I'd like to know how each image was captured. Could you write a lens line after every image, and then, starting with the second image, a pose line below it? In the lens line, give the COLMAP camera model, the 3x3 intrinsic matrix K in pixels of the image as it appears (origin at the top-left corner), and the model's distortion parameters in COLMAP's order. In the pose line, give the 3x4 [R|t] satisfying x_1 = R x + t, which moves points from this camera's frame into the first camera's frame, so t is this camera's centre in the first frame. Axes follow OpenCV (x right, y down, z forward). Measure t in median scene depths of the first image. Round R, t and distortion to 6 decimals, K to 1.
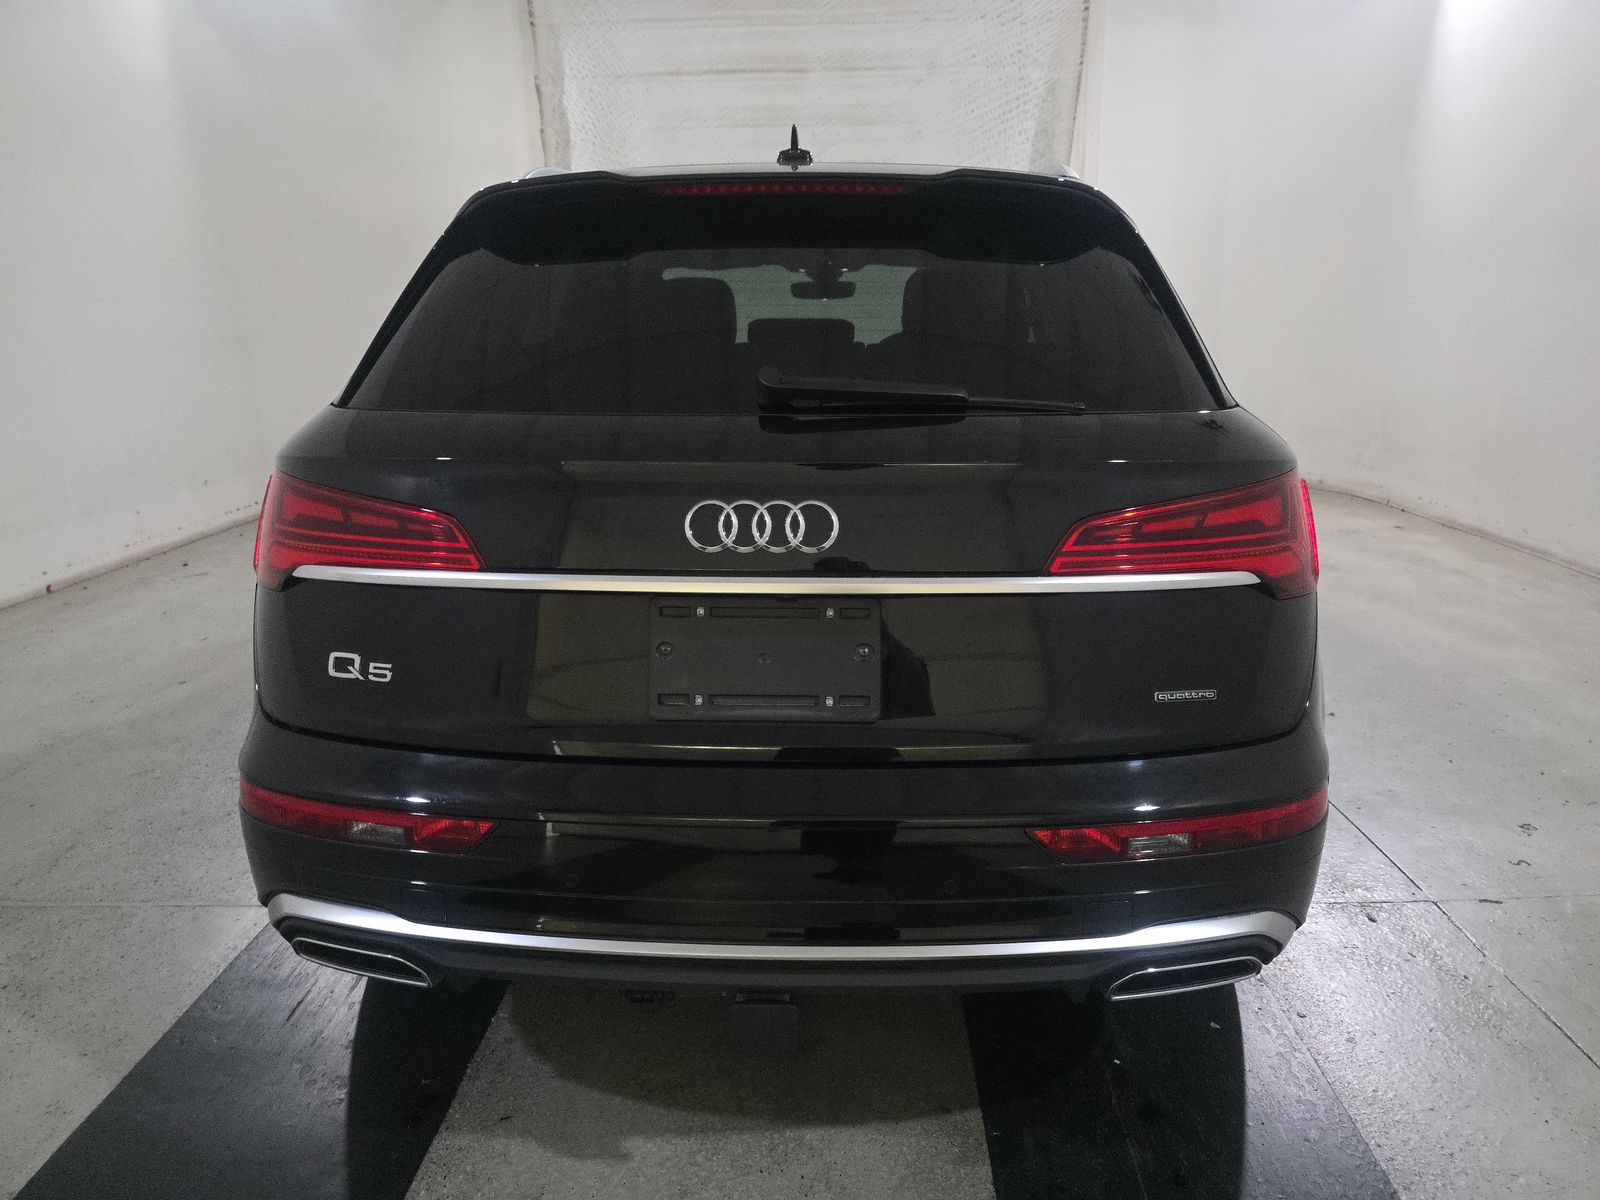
lens RADIAL K [[1086.5, 0, 847.2], [0, 1086.5, 582.2], [0, 0, 1]] dist [0.036913, -0.026407]
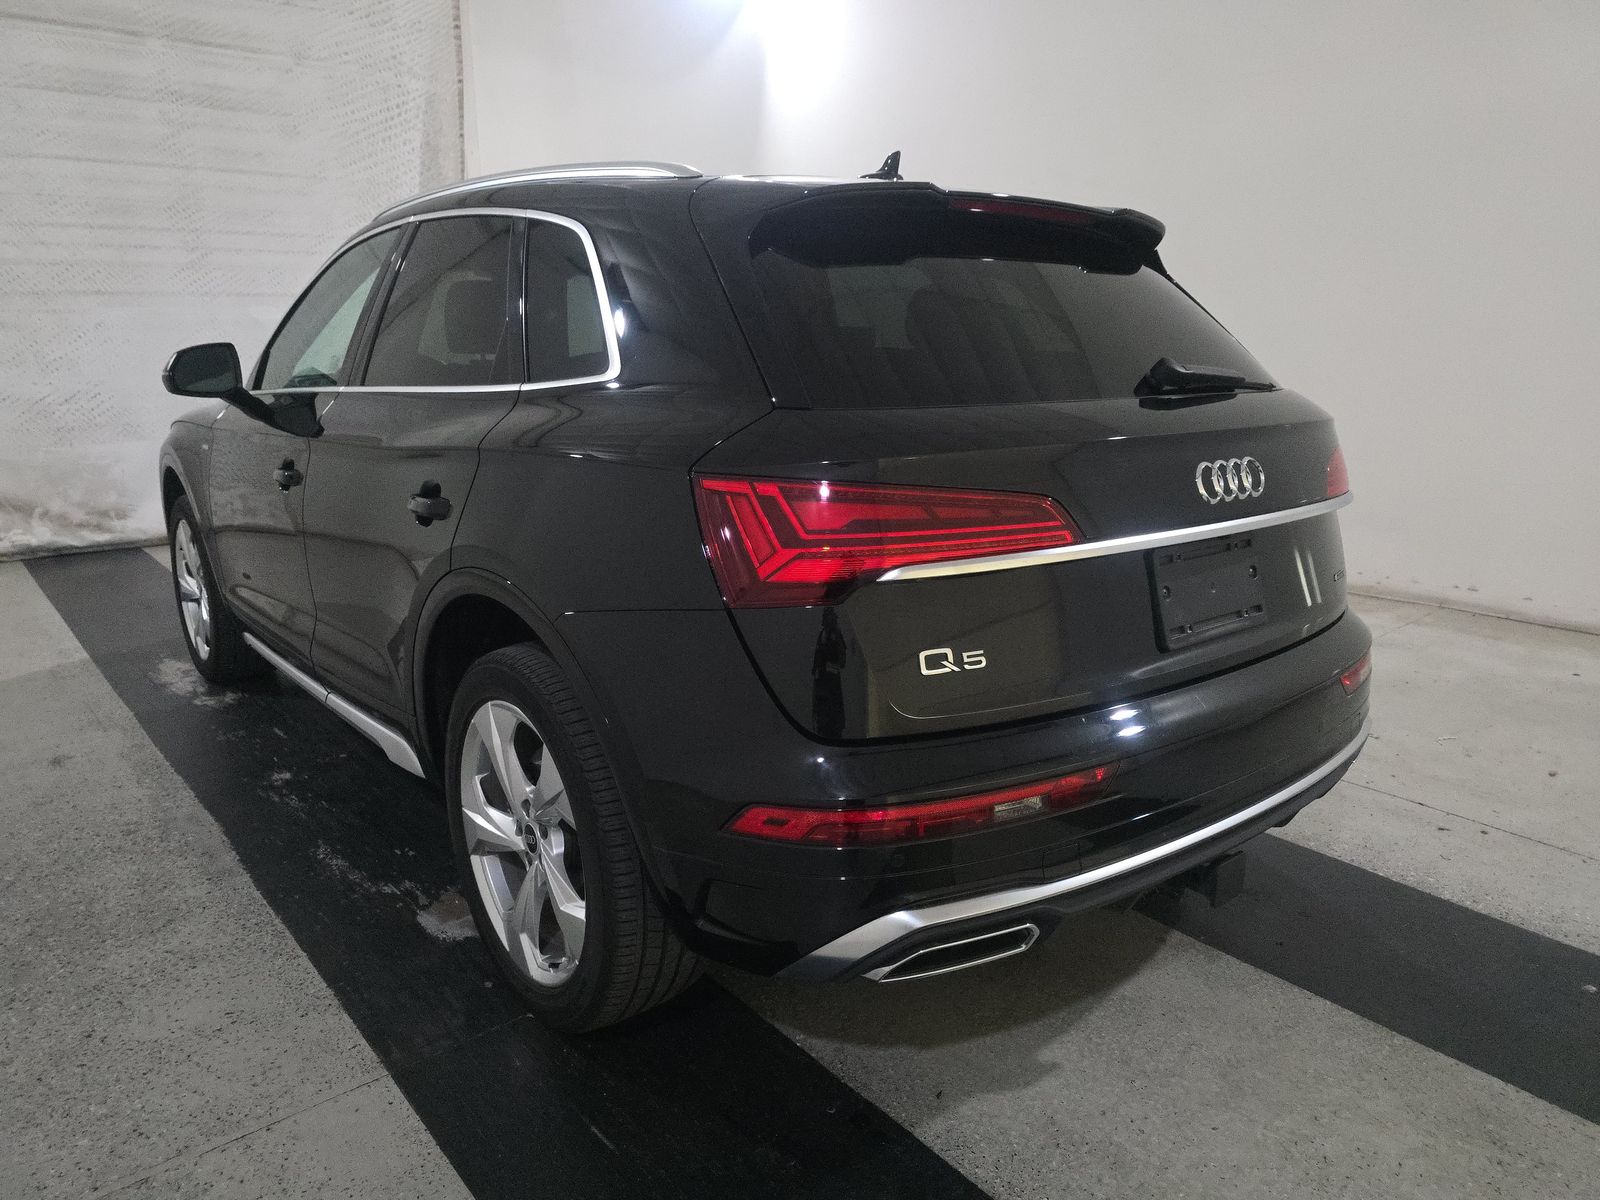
lens RADIAL K [[1086.5, 0, 798.0], [0, 1086.5, 591.2], [0, 0, 1]] dist [0.036913, -0.026407]
pose [[0.747249, -0.145016, 0.648528, -0.813813], [0.153553, 0.987169, 0.043811, -0.034693], [-0.646560, 0.066846, 0.759929, 0.220687]]
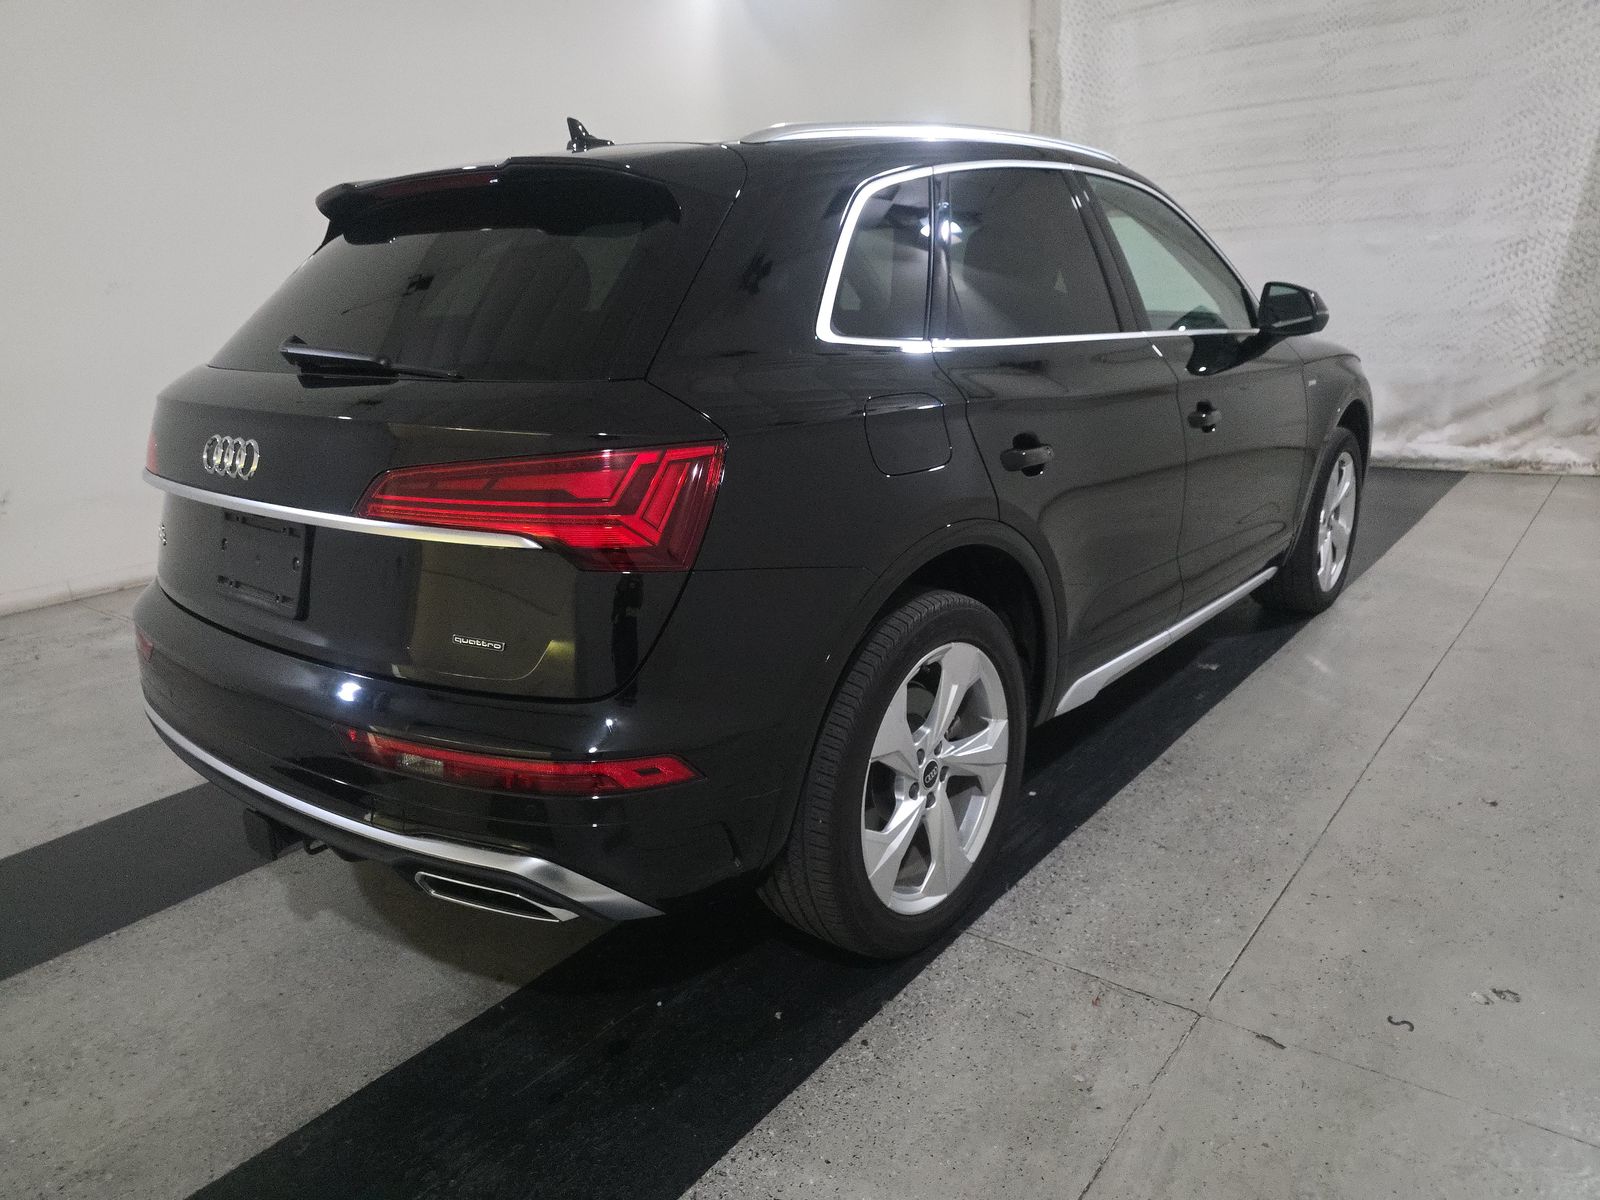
lens RADIAL K [[1086.5, 0, 808.3], [0, 1086.5, 605.6], [0, 0, 1]] dist [0.036913, -0.026407]
pose [[0.793440, 0.153064, -0.589088, 0.795031], [-0.116176, 0.988154, 0.100278, -0.053514], [0.597458, -0.011127, 0.801823, 0.216973]]
